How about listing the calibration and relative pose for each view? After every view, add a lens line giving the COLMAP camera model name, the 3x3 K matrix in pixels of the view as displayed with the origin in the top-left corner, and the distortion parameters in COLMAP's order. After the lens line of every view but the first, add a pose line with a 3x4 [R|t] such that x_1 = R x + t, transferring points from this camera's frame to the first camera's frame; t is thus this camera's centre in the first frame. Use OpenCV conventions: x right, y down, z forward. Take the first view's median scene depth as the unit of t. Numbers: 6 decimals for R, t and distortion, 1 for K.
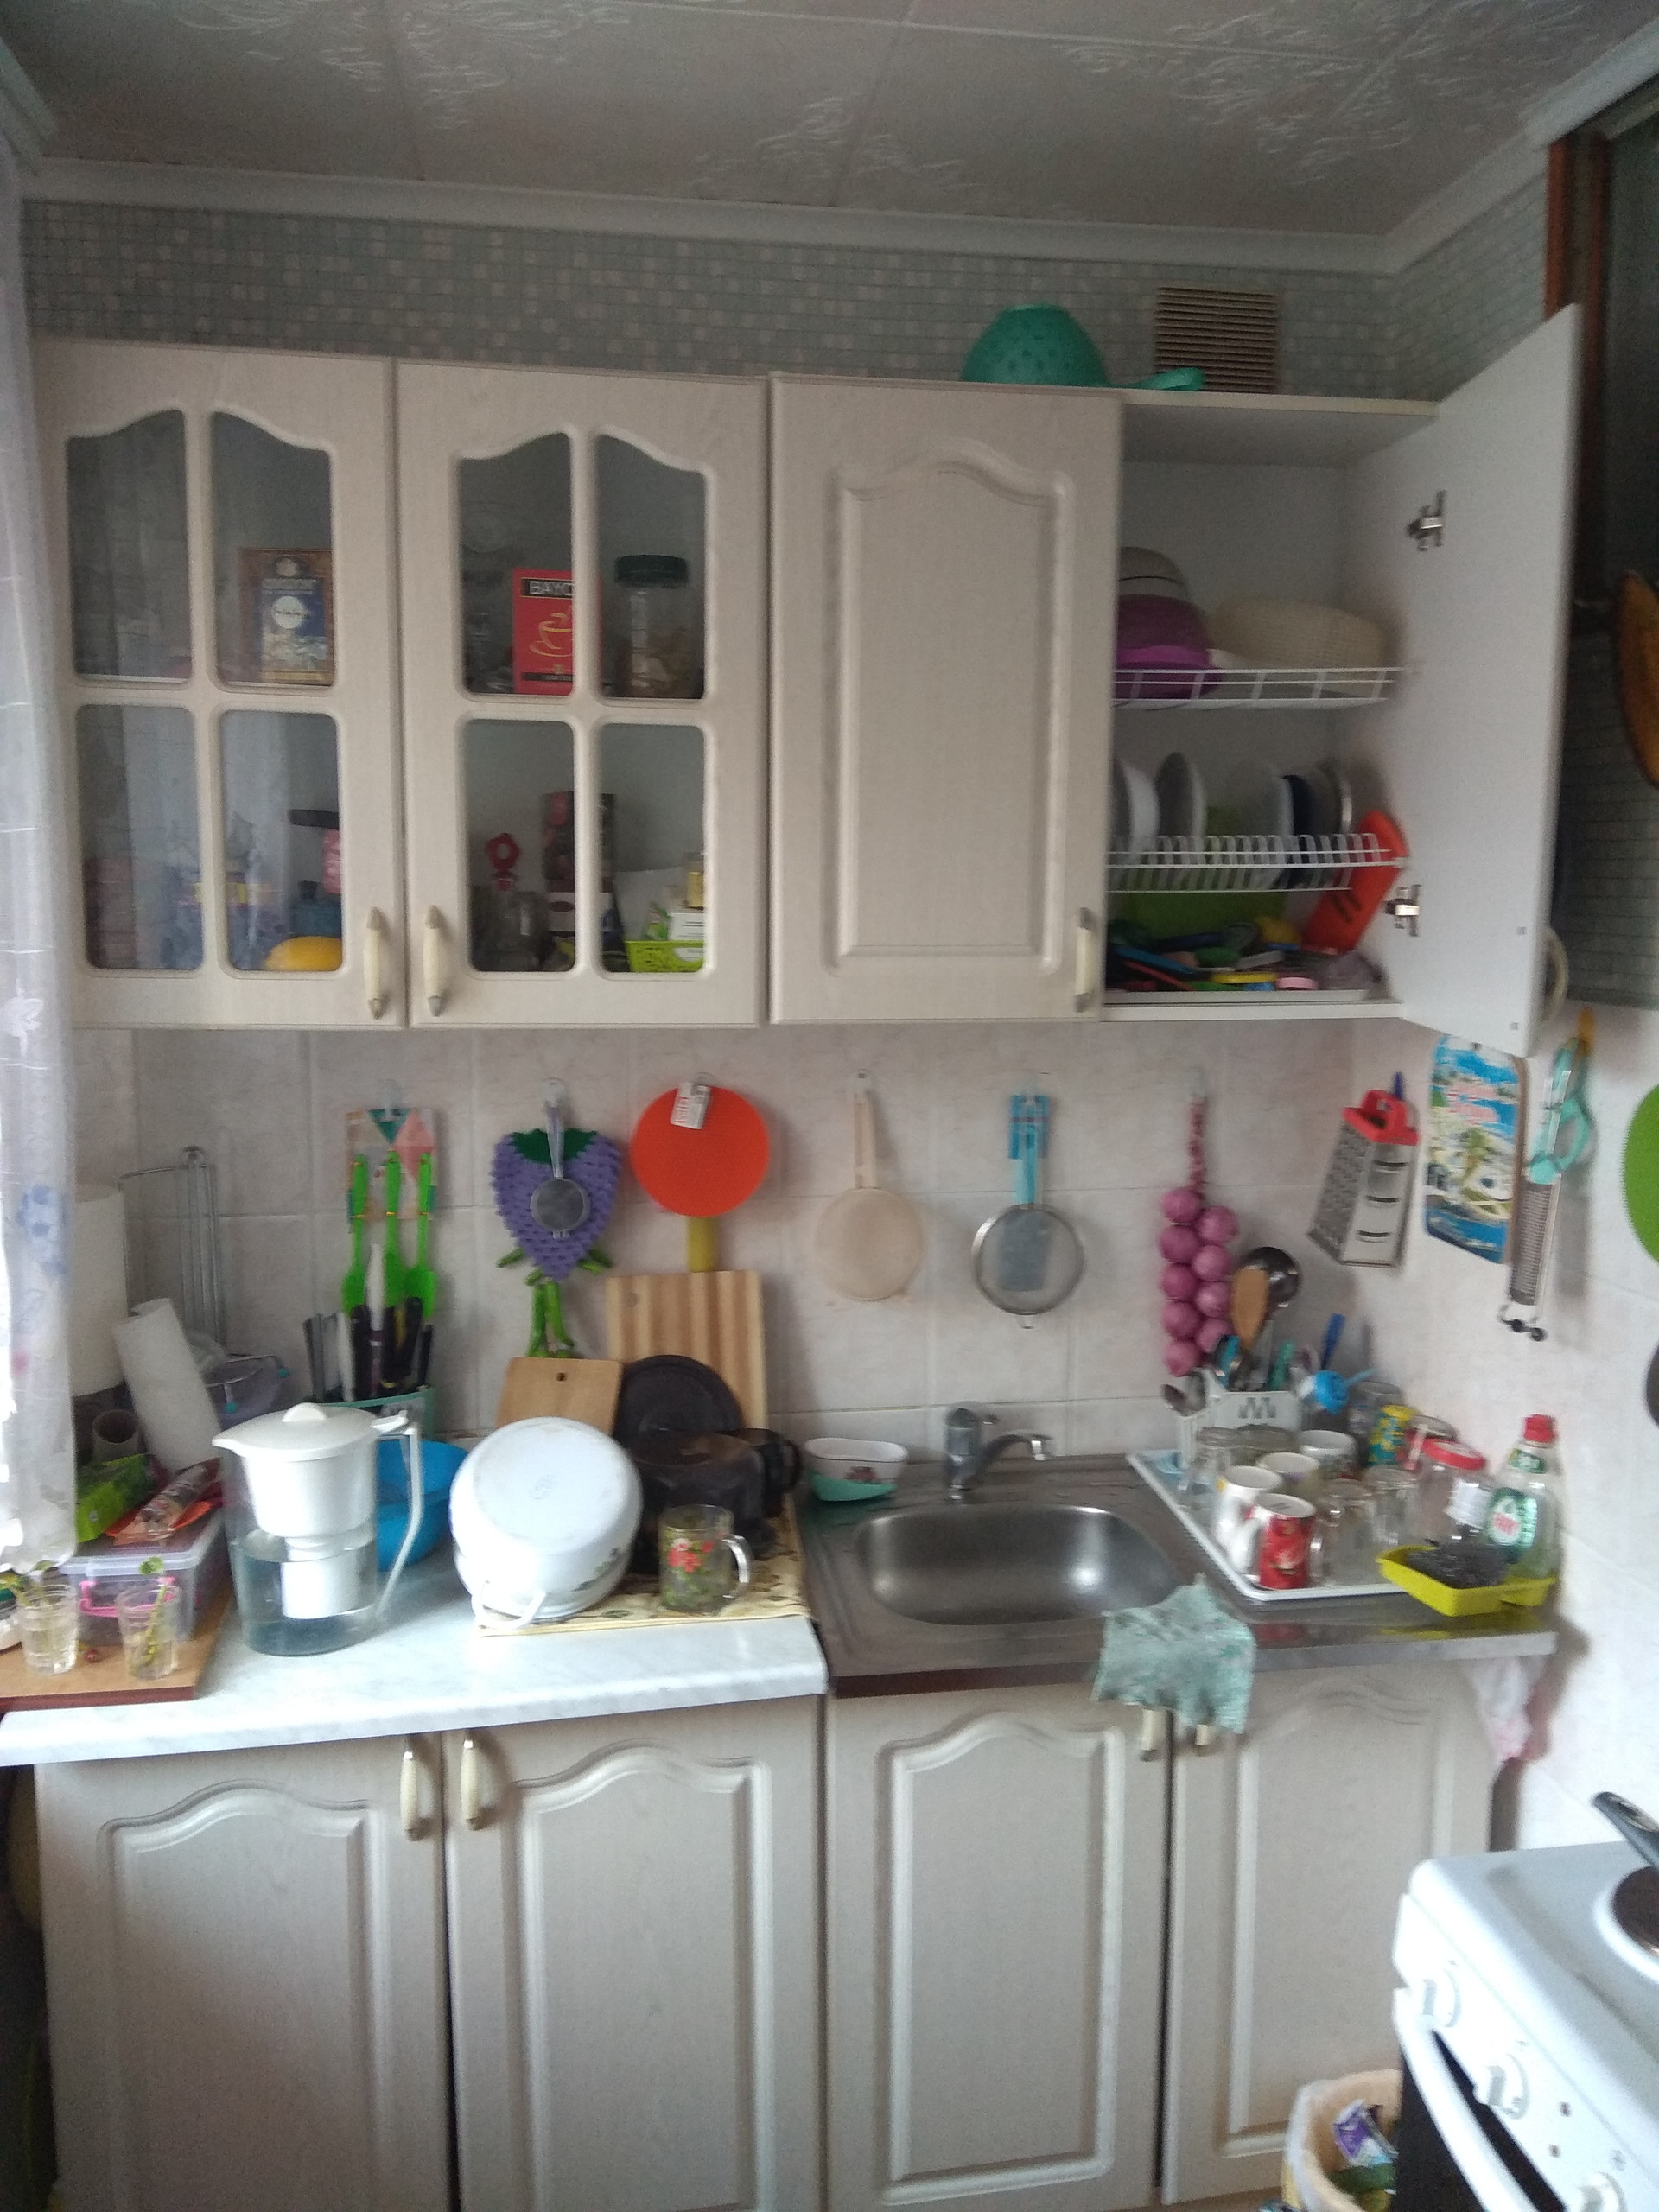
lens RADIAL K [[1722.1, 0, 829.5], [0, 1722.1, 1106.0], [0, 0, 1]] dist [0.135521, -0.234493]
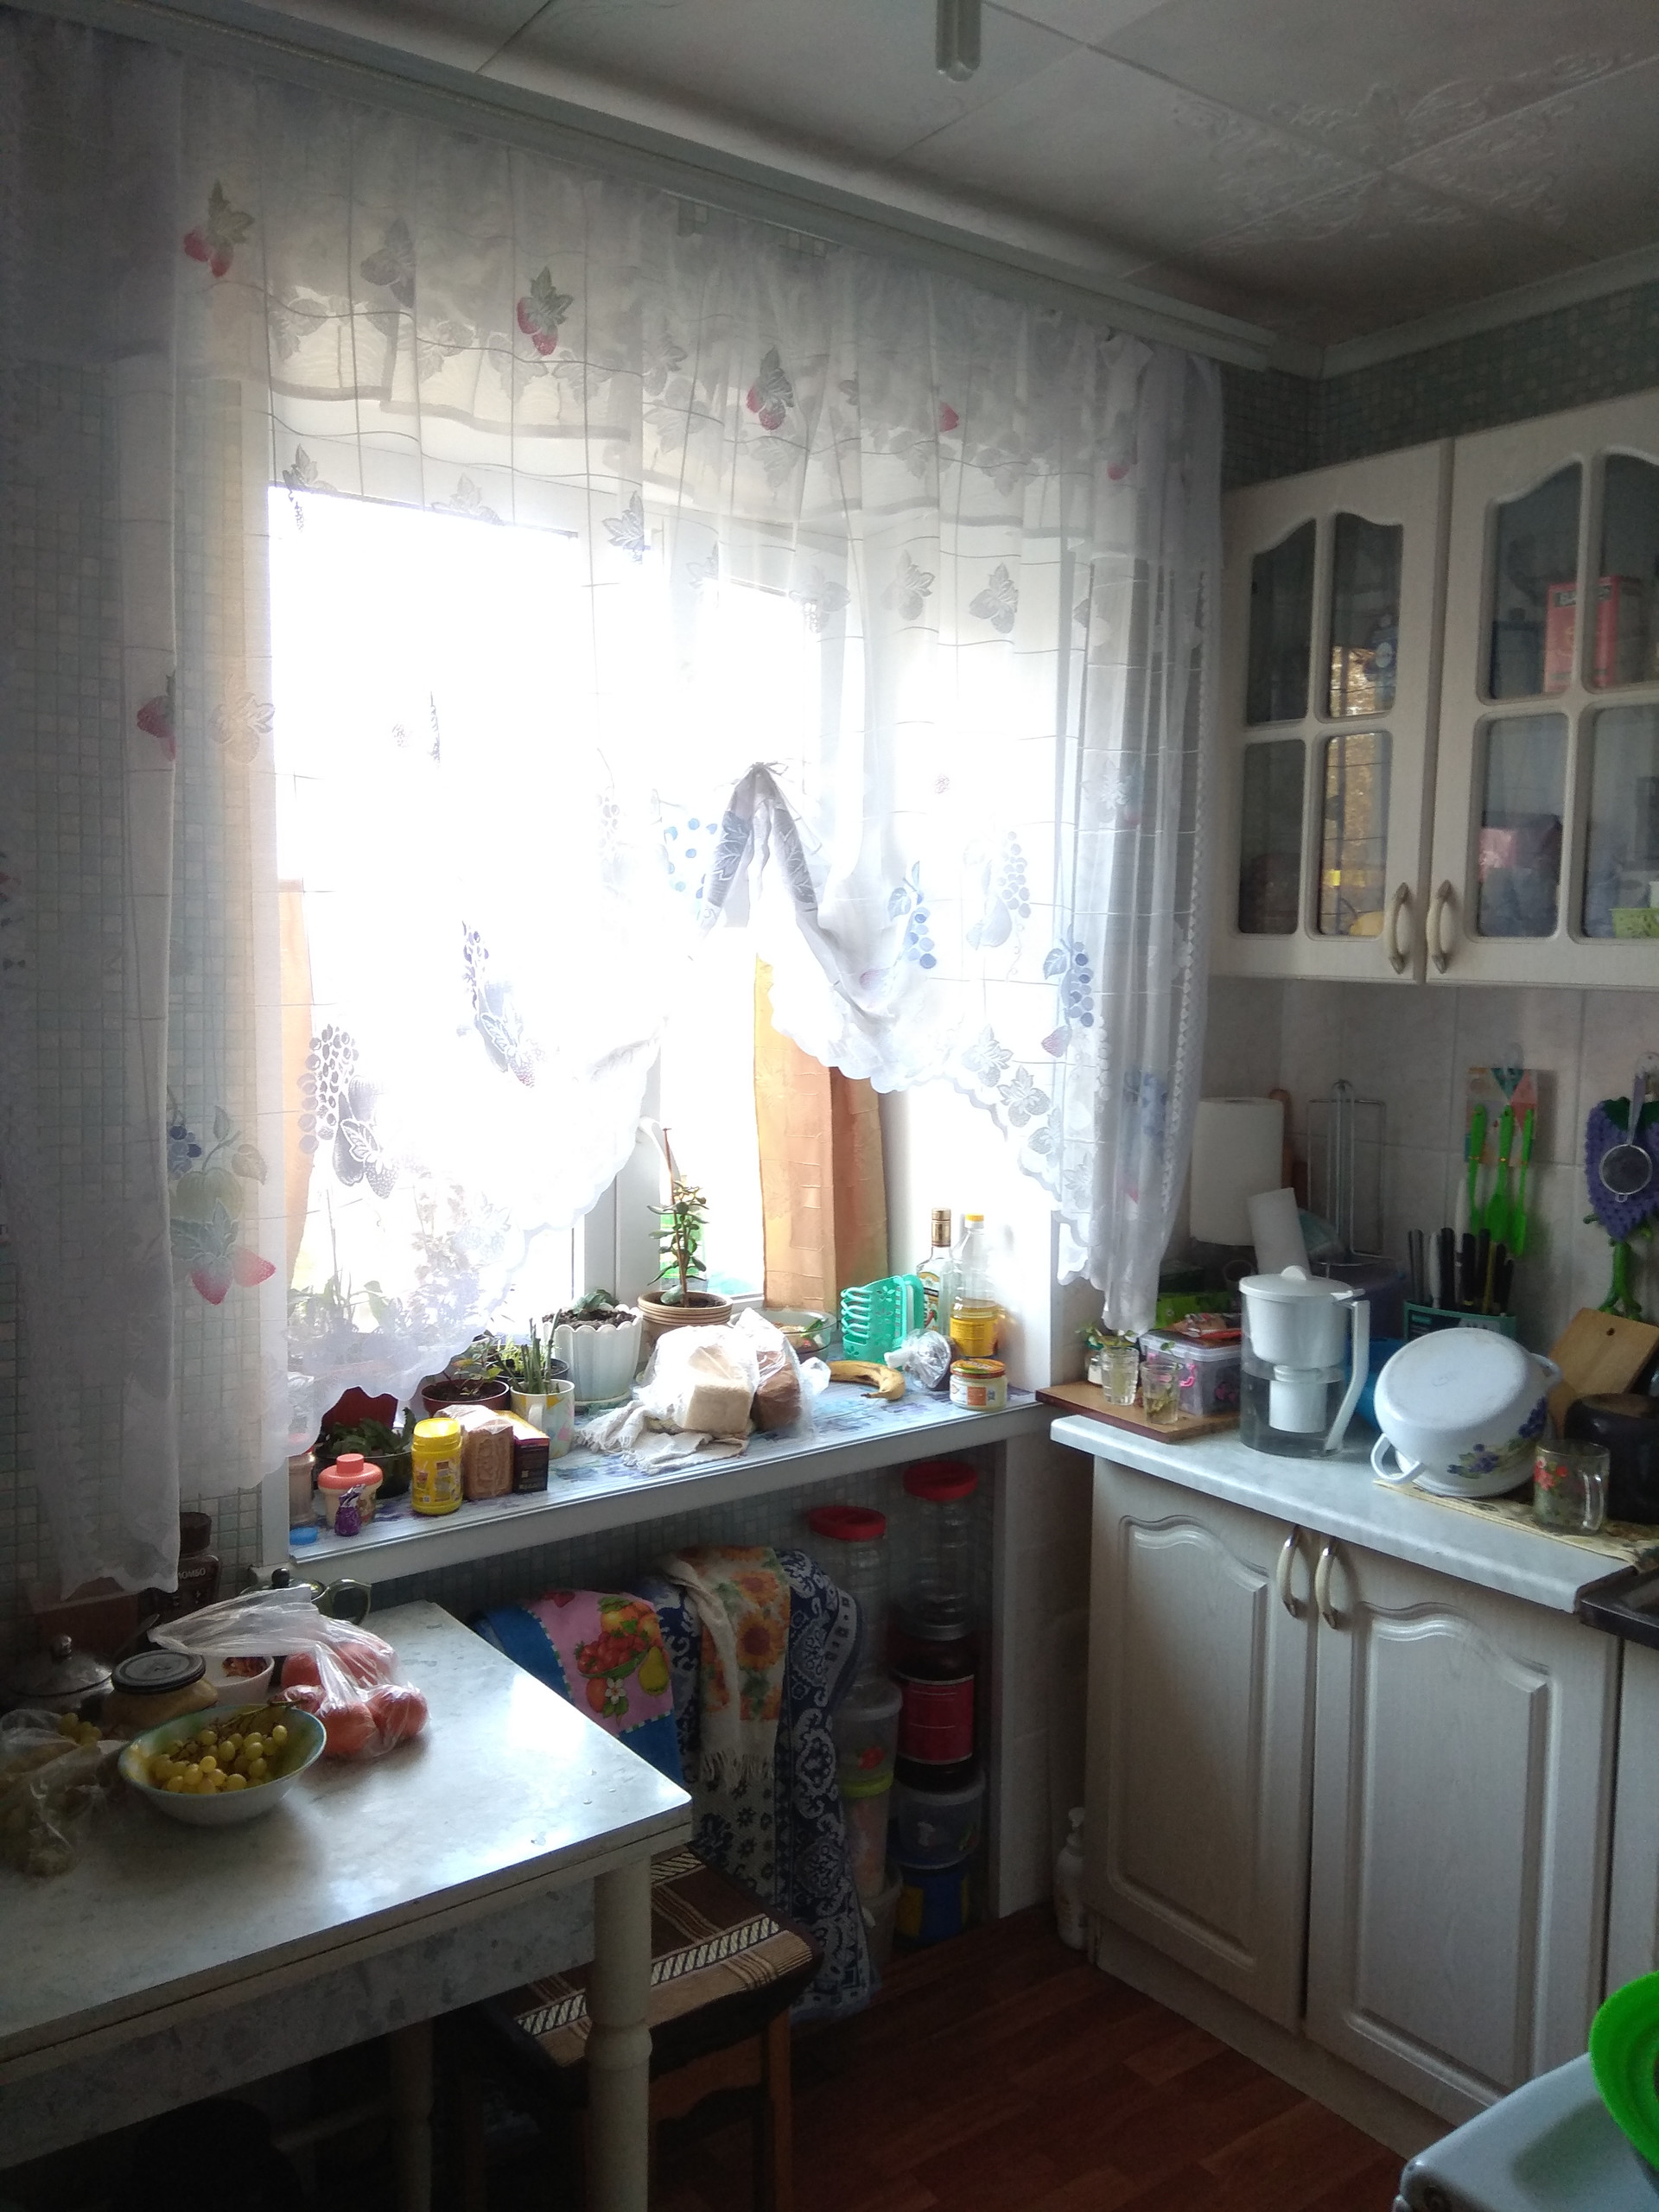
lens RADIAL K [[1722.1, 0, 829.5], [0, 1722.1, 1106.0], [0, 0, 1]] dist [0.135521, -0.234493]
pose [[0.454070, 0.087507, -0.886658, 0.675404], [-0.132230, 0.990763, 0.030065, 0.060592], [0.881099, 0.103591, 0.461447, 0.087665]]
